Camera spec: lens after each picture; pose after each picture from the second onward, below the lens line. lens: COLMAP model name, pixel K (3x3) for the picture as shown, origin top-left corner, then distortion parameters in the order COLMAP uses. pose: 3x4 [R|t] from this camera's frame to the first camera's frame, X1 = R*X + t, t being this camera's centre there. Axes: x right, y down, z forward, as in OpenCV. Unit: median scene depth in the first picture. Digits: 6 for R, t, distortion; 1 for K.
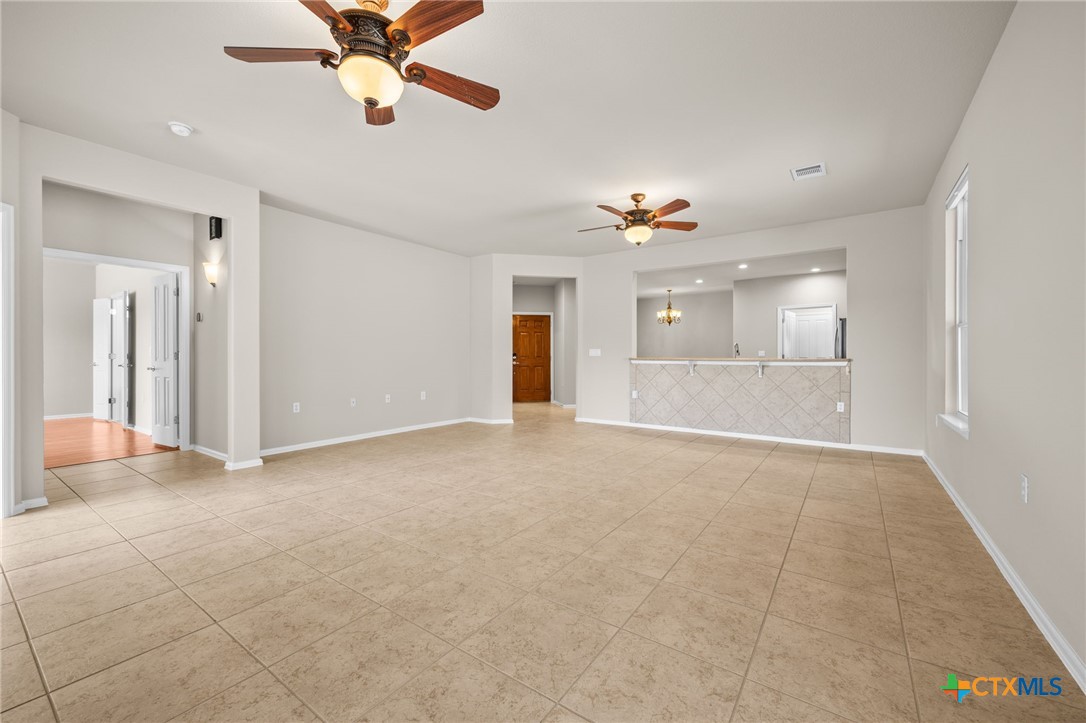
lens RADIAL K [[436.7, 0, 544.8], [0, 436.7, 357.6], [0, 0, 1]] dist [0.001831, -0.000064]
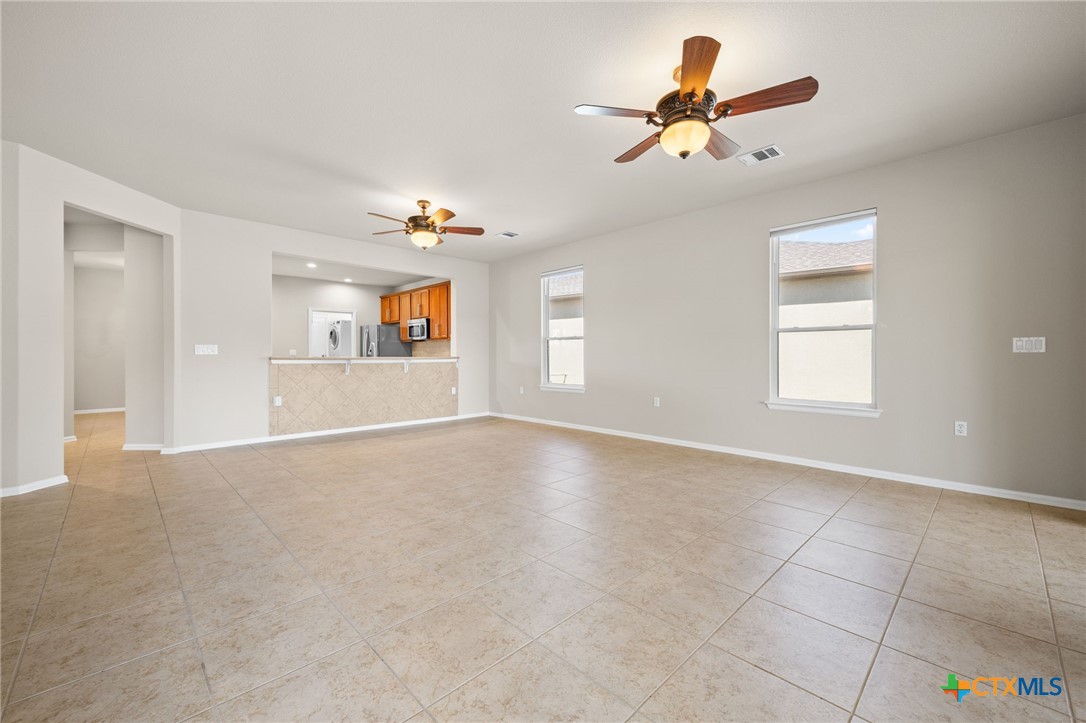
lens RADIAL K [[436.7, 0, 543.2], [0, 436.7, 357.9], [0, 0, 1]] dist [0.001831, -0.000064]
pose [[0.182001, -0.007103, 0.983273, -0.978309], [0.003973, 0.999971, 0.006489, -0.002436], [-0.983290, 0.002725, 0.182024, 0.667404]]
